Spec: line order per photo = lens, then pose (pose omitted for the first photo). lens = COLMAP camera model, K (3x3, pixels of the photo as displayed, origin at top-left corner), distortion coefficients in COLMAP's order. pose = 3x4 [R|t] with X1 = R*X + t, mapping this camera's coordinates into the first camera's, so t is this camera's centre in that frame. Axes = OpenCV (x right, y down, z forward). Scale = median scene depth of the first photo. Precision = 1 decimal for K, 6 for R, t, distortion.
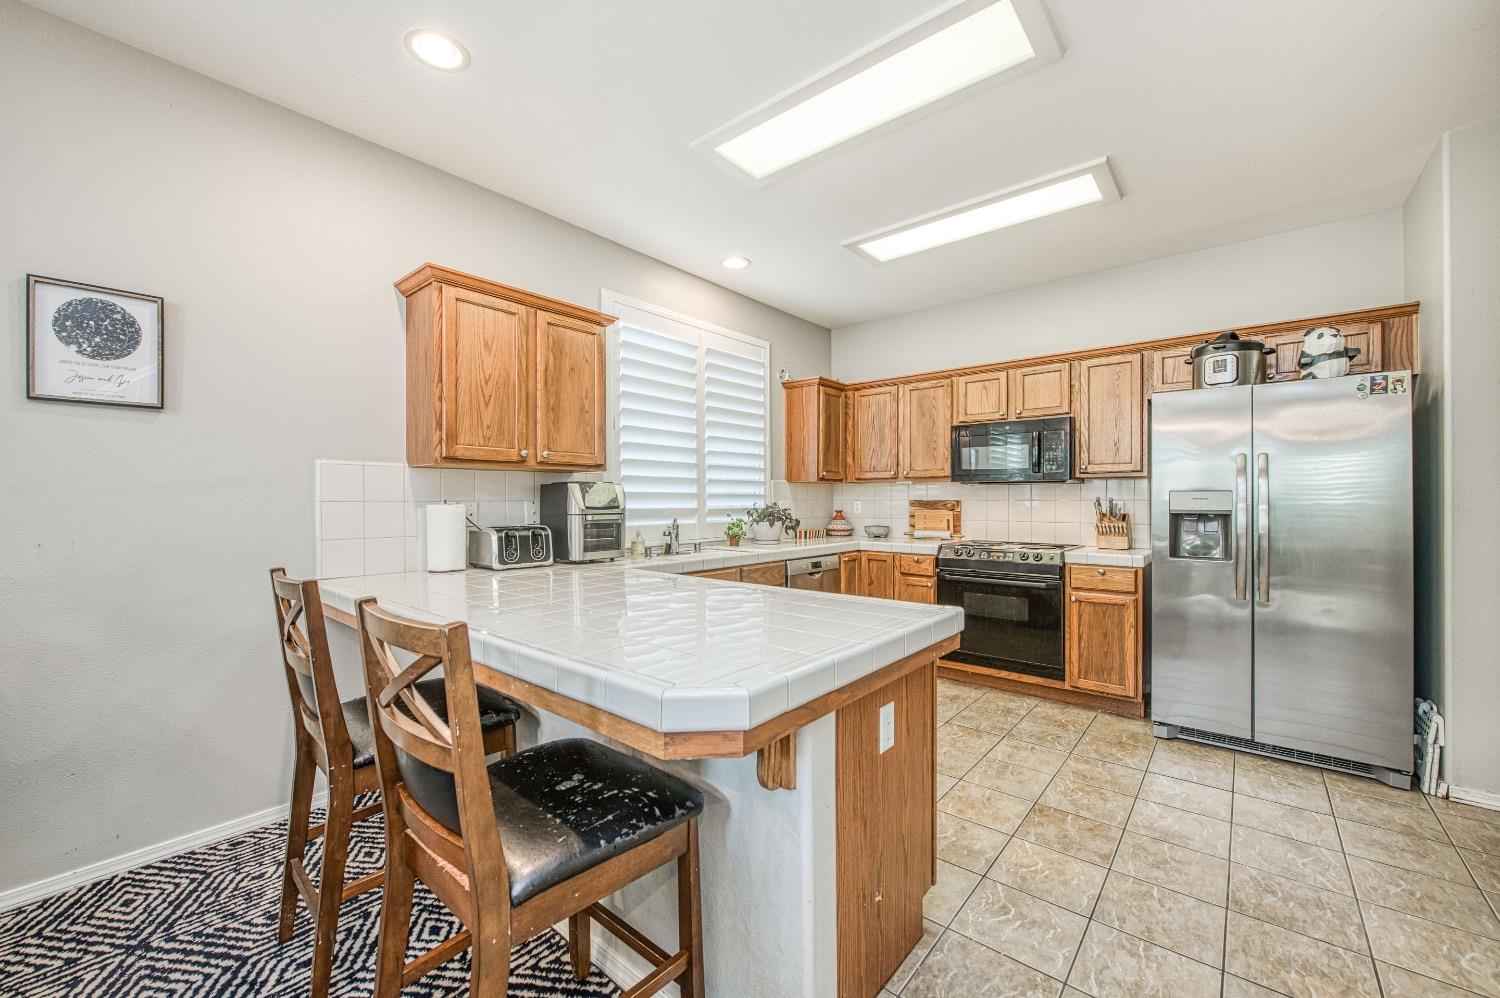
lens RADIAL K [[594.2, 0, 745.7], [0, 594.2, 492.5], [0, 0, 1]] dist [-0.003953, -0.002489]
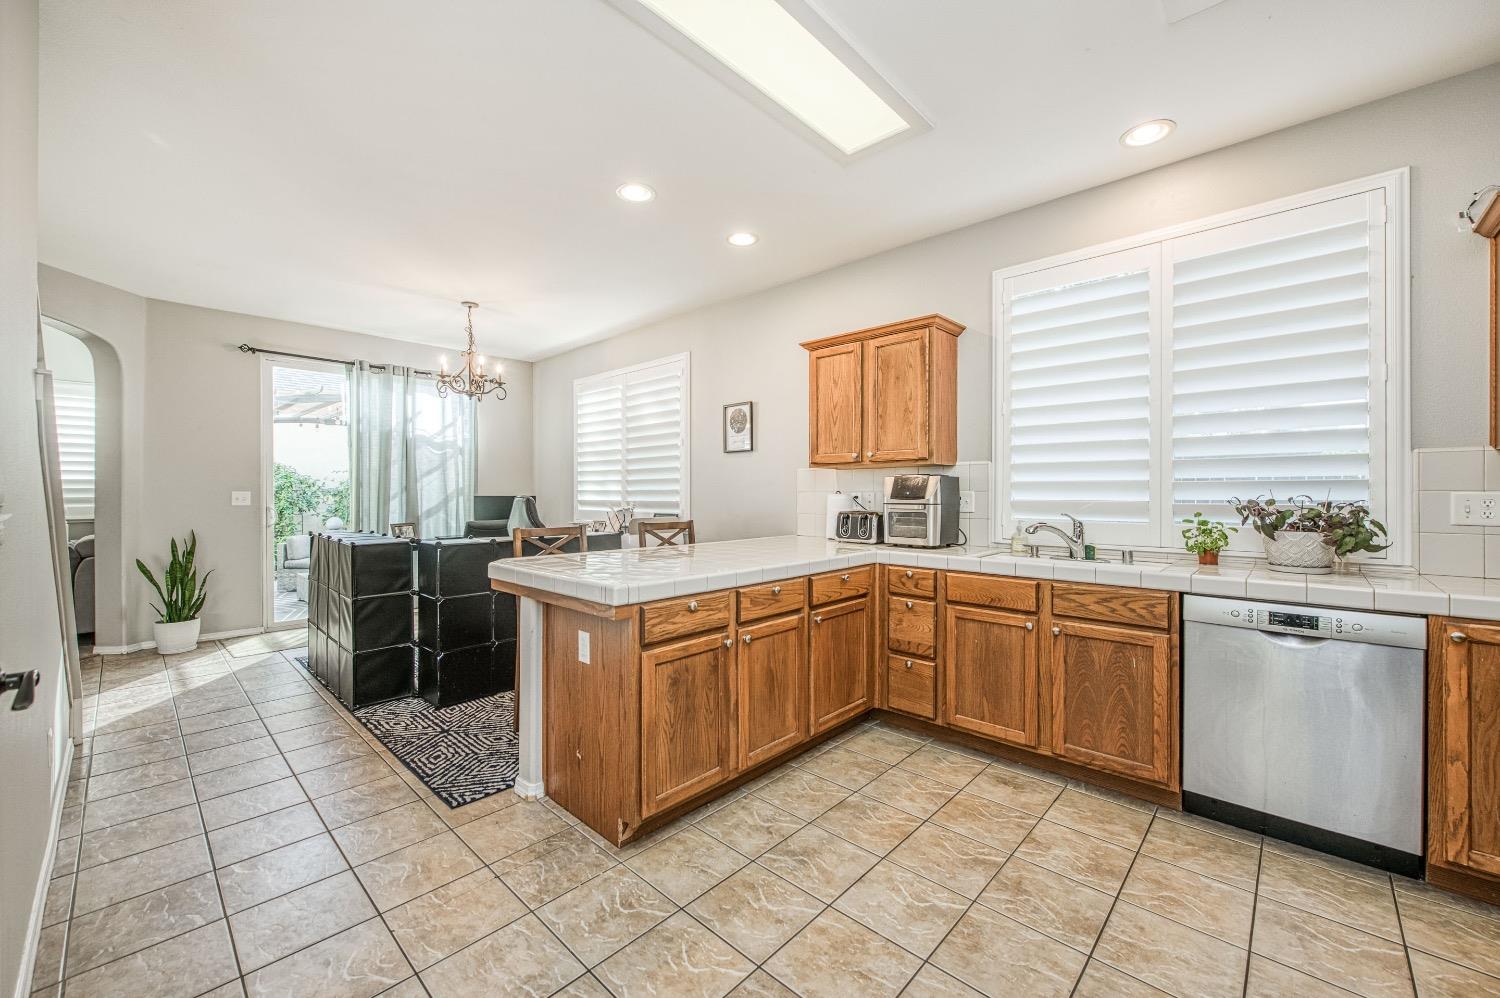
lens RADIAL K [[594.2, 0, 755.7], [0, 594.2, 486.5], [0, 0, 1]] dist [-0.003953, -0.002489]
pose [[-0.047020, -0.010009, -0.998844, 0.695514], [0.010437, 0.999890, -0.010510, 0.010170], [0.998839, -0.010920, -0.046910, 0.621312]]
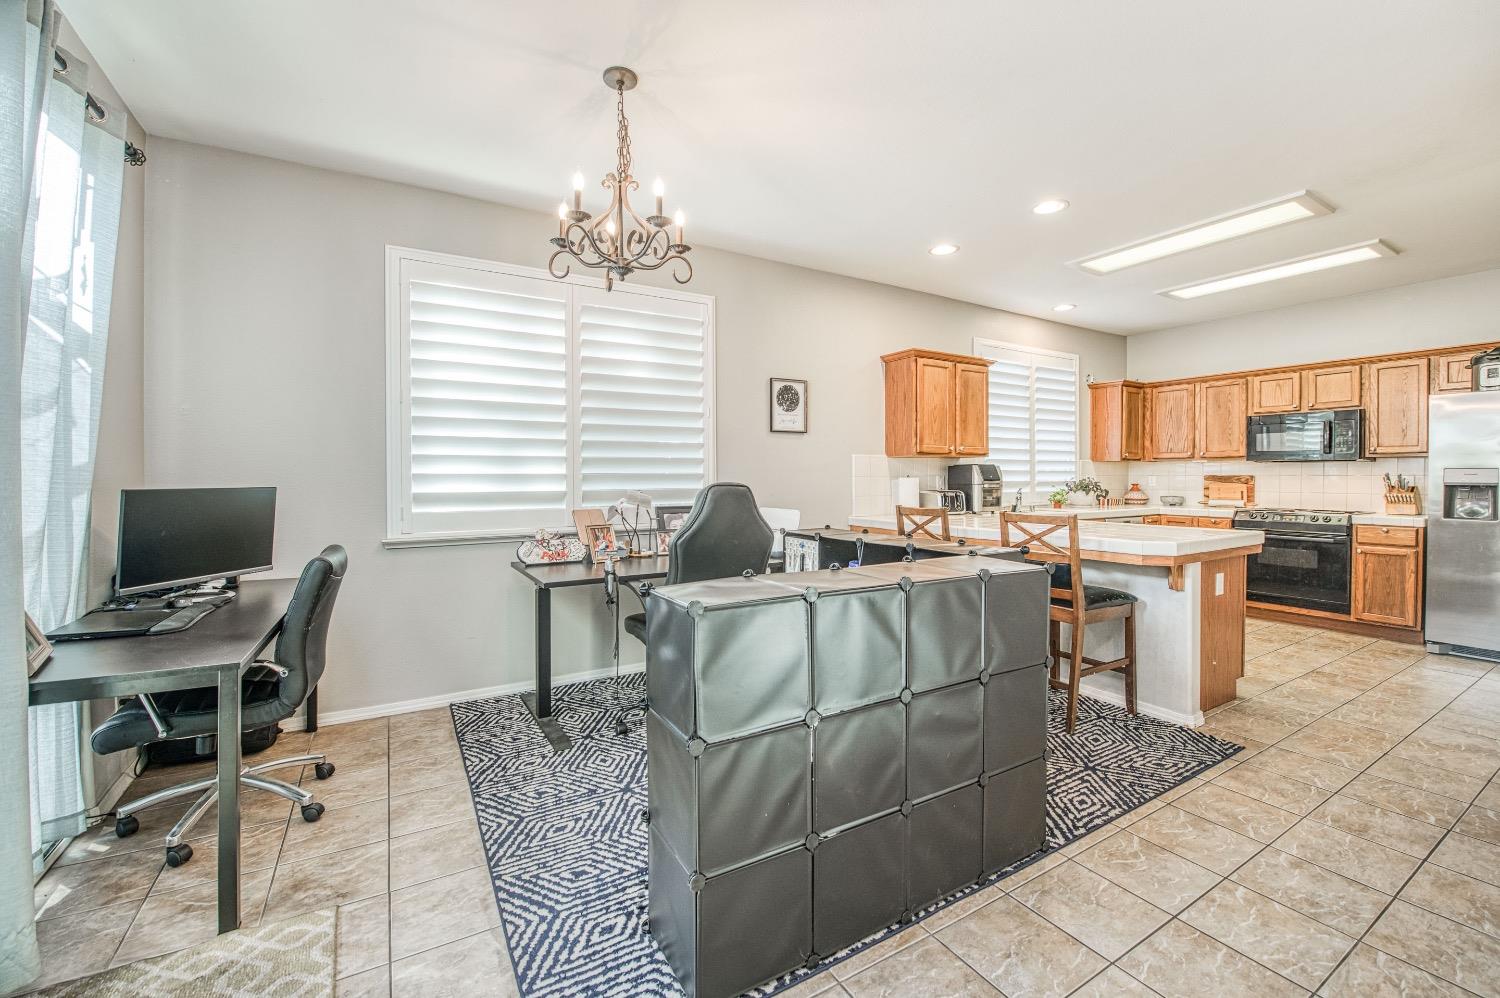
lens RADIAL K [[594.2, 0, 770.0], [0, 594.2, 478.2], [0, 0, 1]] dist [-0.003953, -0.002489]
pose [[0.944889, 0.000941, -0.327388, -0.227051], [0.004747, 0.999851, 0.016575, -0.007605], [0.327355, -0.017216, 0.944745, -0.598127]]
